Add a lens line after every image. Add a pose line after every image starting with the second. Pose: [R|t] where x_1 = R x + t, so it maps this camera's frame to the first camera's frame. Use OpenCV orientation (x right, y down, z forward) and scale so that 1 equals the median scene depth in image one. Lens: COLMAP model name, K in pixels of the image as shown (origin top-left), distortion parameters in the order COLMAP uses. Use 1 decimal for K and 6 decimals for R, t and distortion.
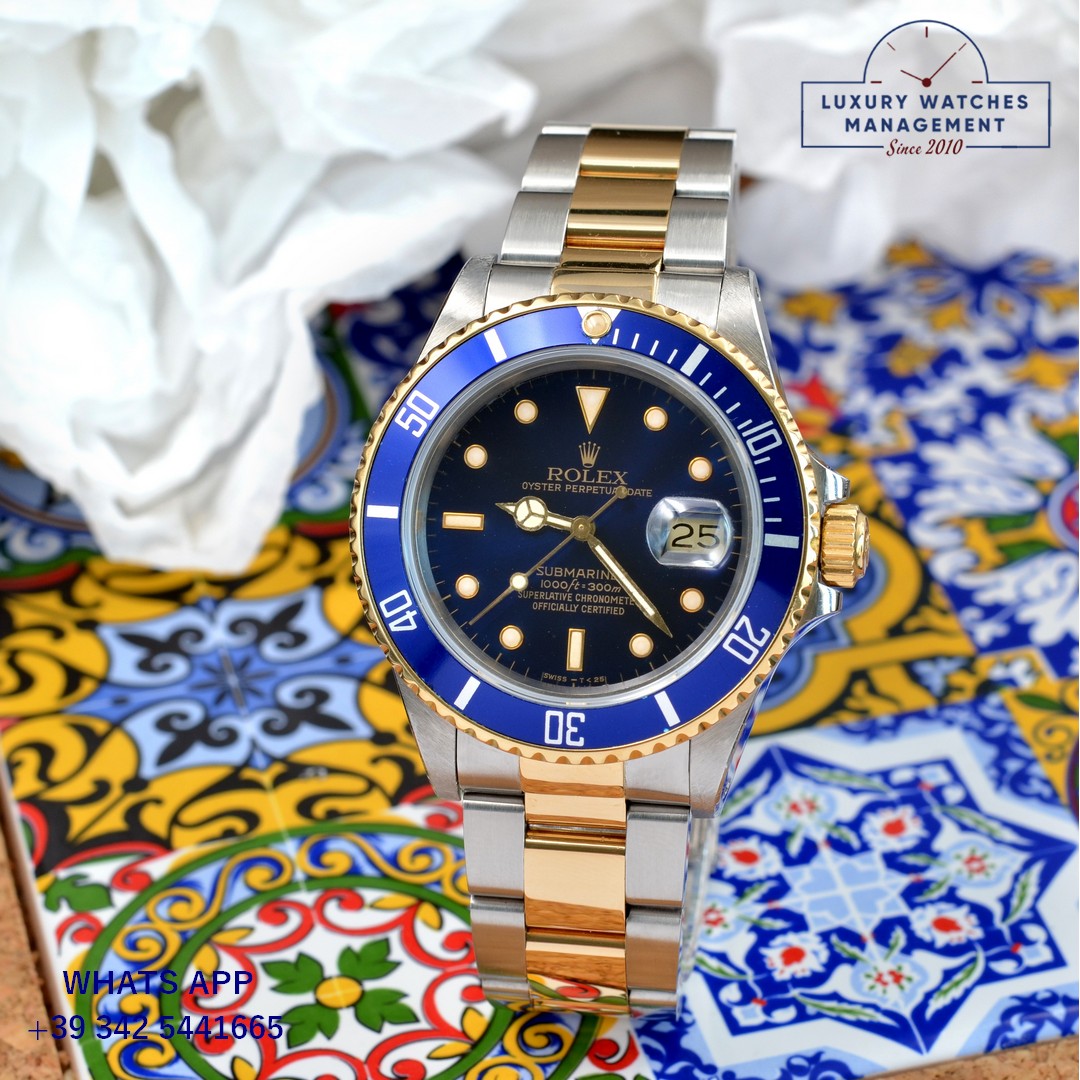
lens RADIAL K [[4751.6, 0, 540.0], [0, 4751.6, 540.0], [0, 0, 1]] dist [0.268407, -72.055319]
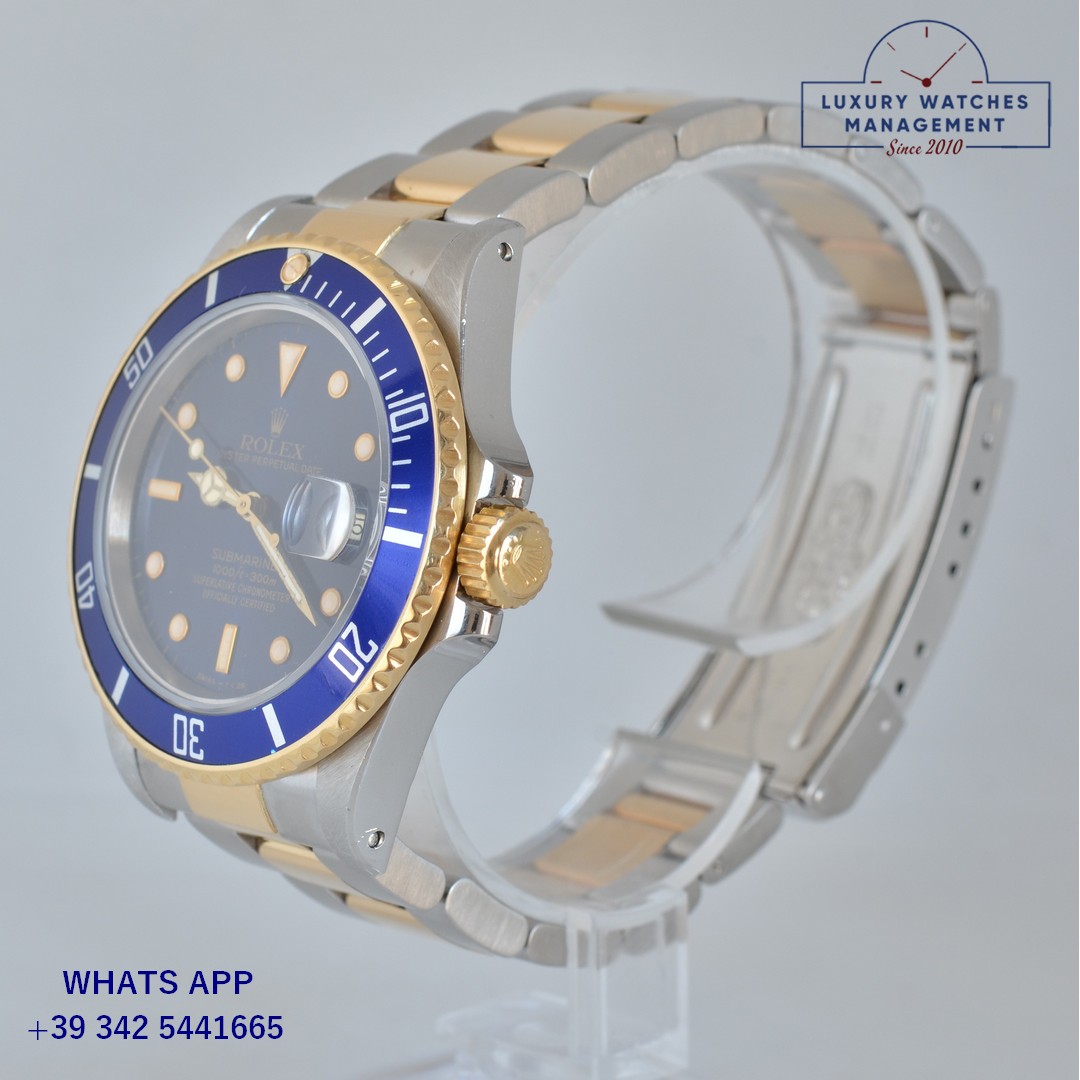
lens RADIAL K [[4751.6, 0, 540.0], [0, 4751.6, 540.0], [0, 0, 1]] dist [0.268407, -72.055319]
pose [[0.802261, 0.083828, -0.591058, 0.551884], [-0.118067, 0.992815, -0.019448, 0.013793], [0.585181, 0.085387, 0.806394, 0.350172]]
